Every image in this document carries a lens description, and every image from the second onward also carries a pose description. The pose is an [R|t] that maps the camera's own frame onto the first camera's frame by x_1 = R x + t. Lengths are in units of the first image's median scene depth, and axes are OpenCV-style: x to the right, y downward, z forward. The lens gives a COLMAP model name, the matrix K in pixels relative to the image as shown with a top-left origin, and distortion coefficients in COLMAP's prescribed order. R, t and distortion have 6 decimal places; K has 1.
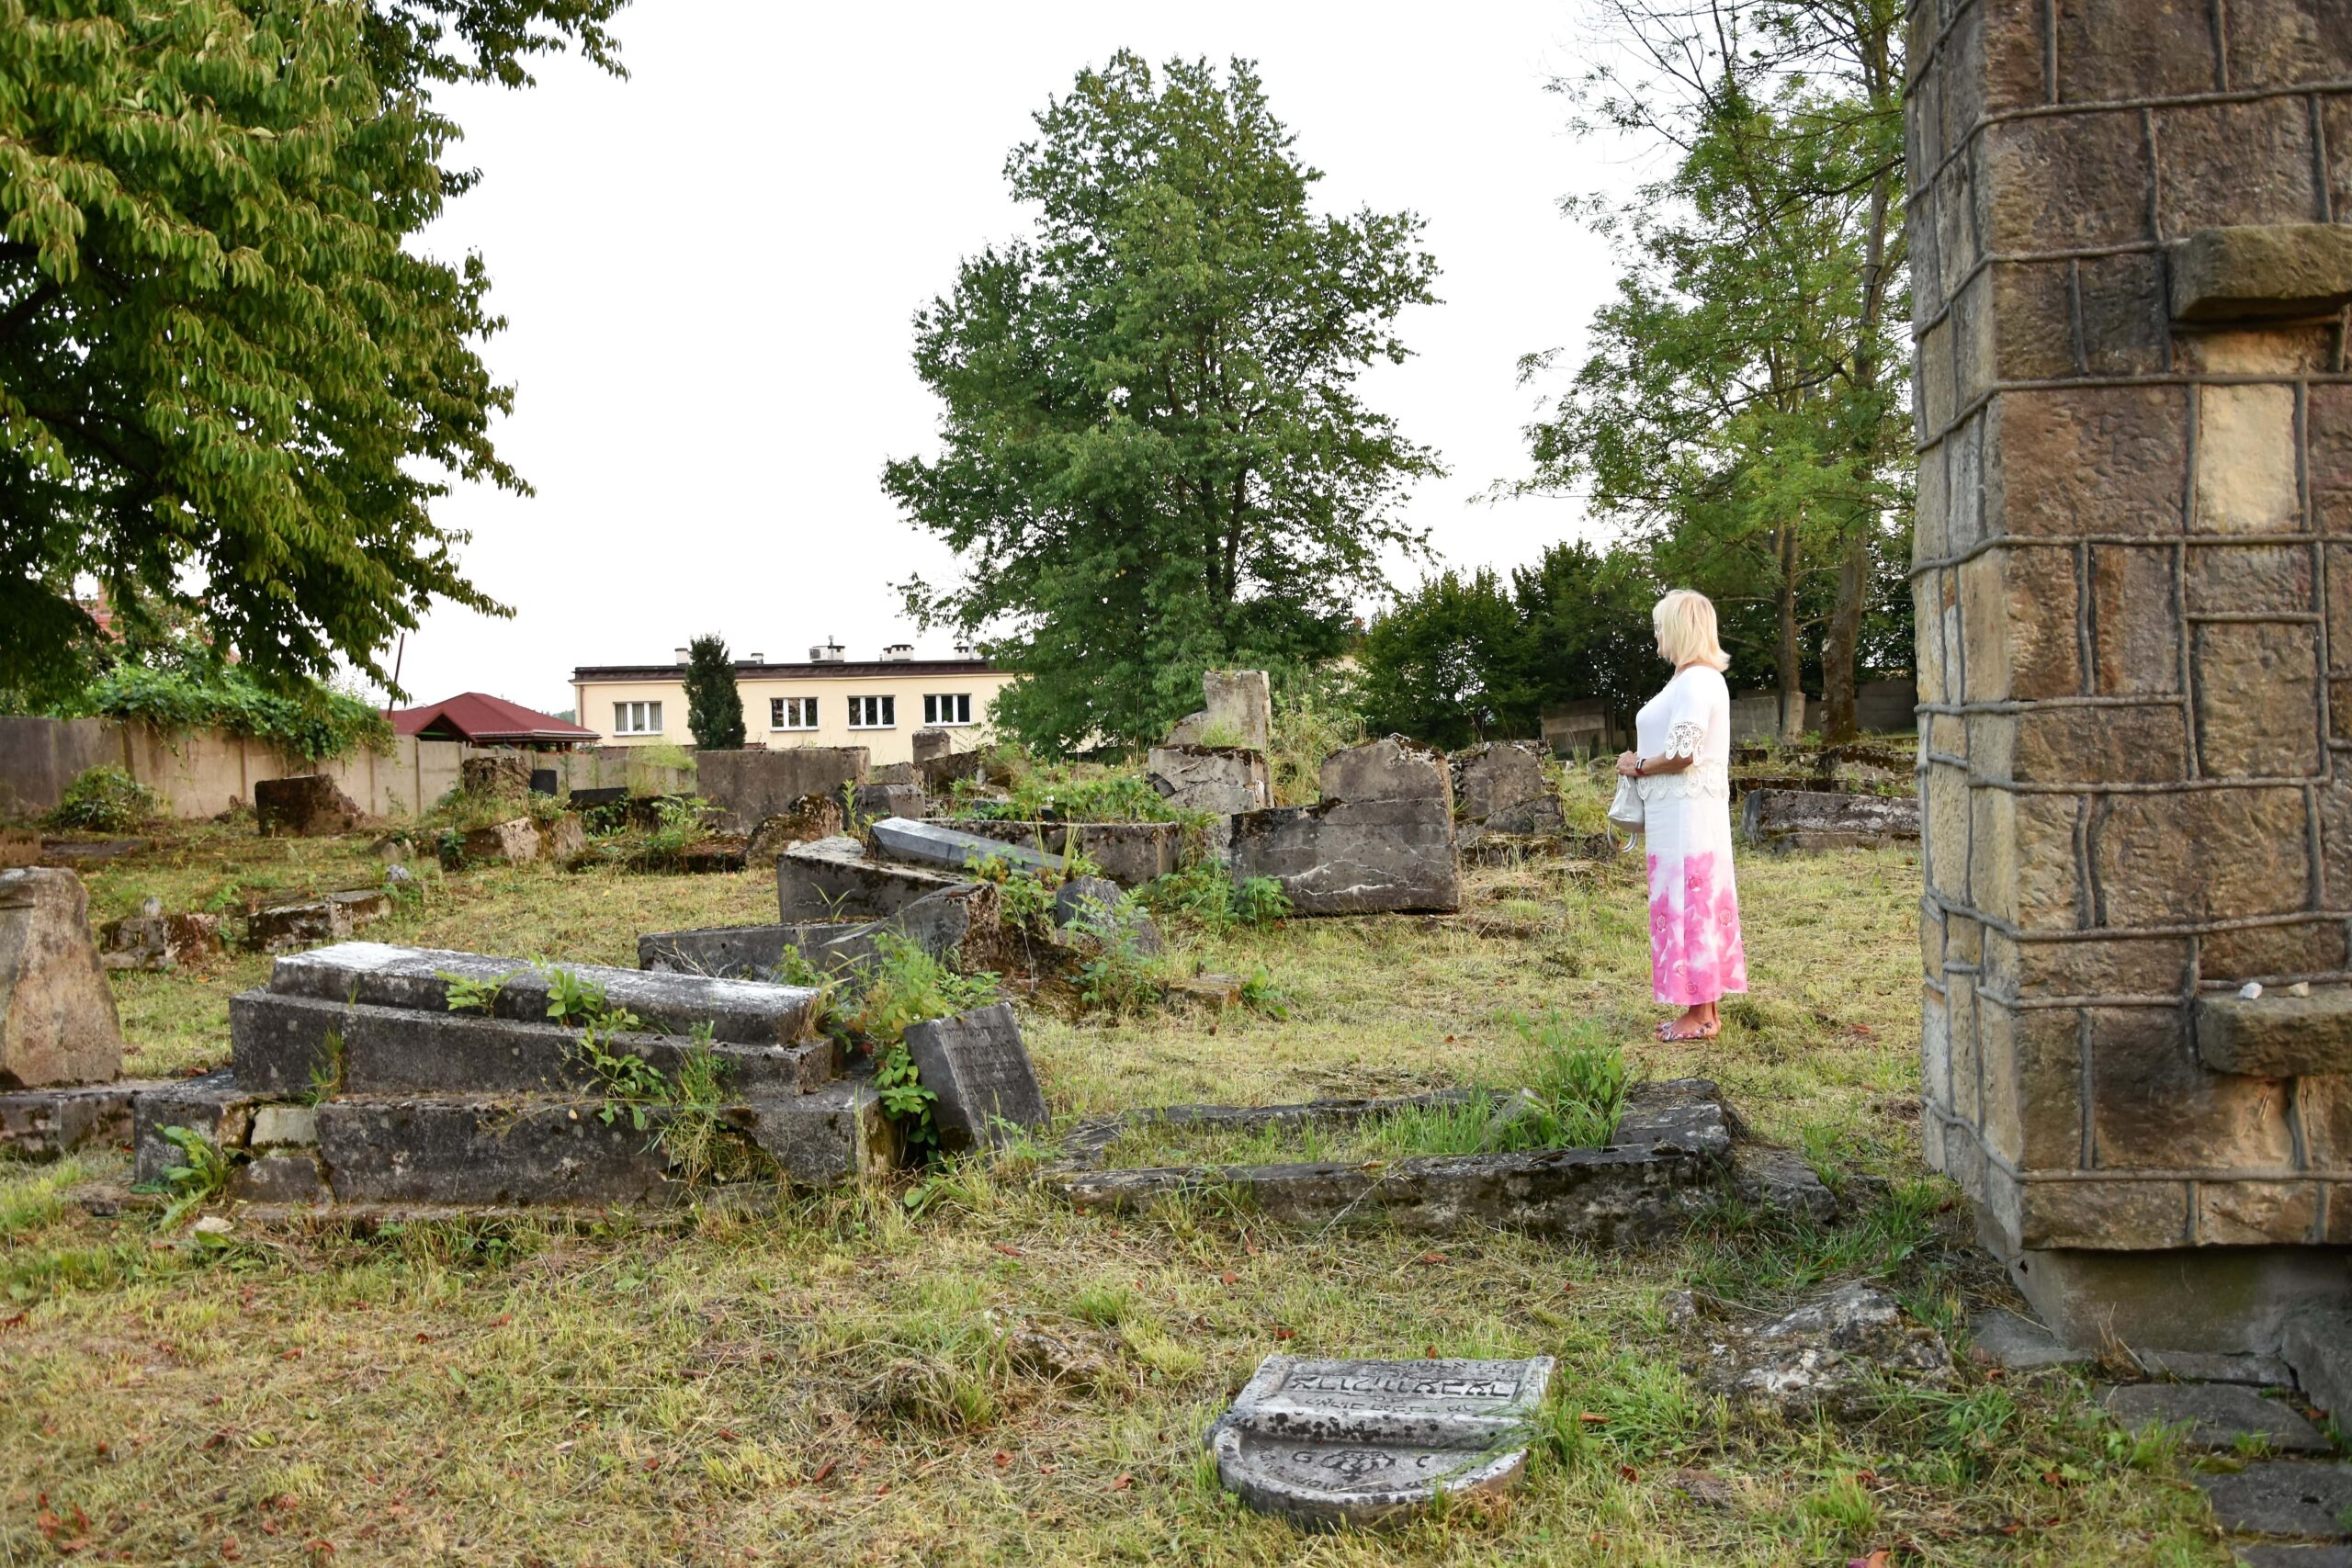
lens RADIAL K [[2617.6, 0, 1132.4], [0, 2617.6, 861.6], [0, 0, 1]] dist [-0.055399, 0.000000]
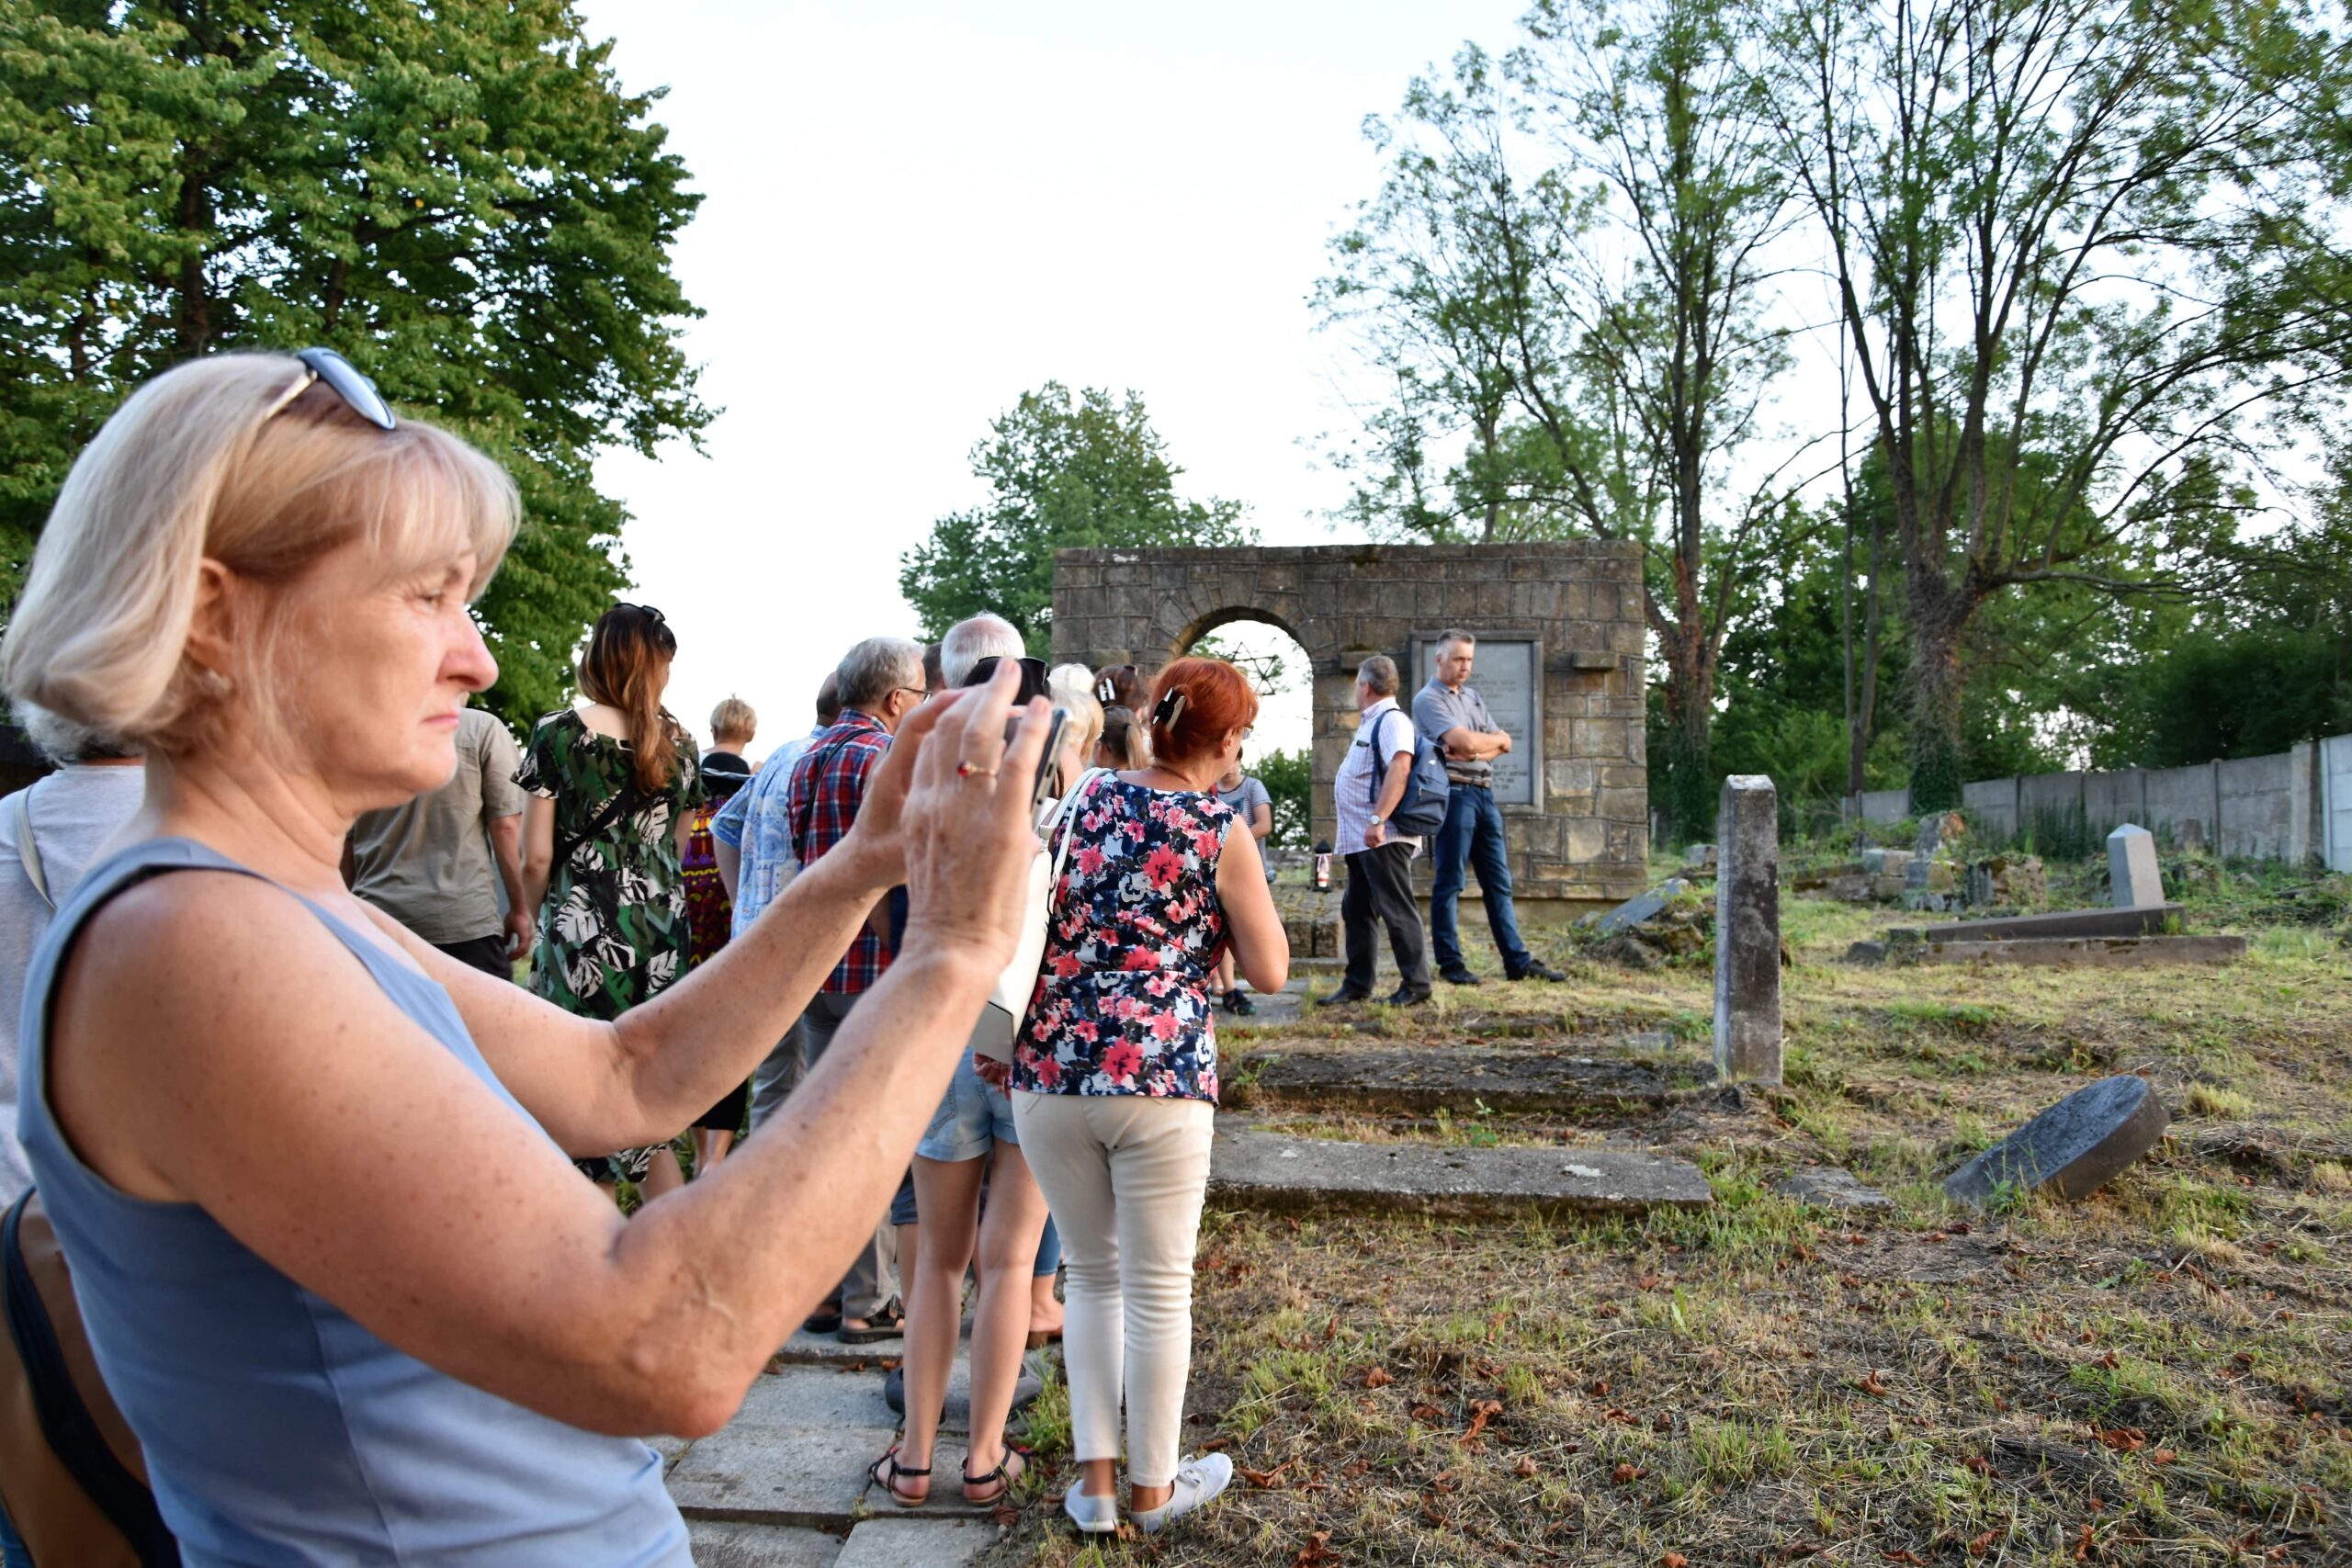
lens RADIAL K [[2294.7, 0, 1180.3], [0, 2294.7, 765.8], [0, 0, 1]] dist [-0.058500, 0.000000]
pose [[0.998840, 0.040484, 0.026055, 0.042816], [-0.037623, 0.994051, -0.102208, 0.029205], [-0.030038, 0.101109, 0.994422, -0.246269]]
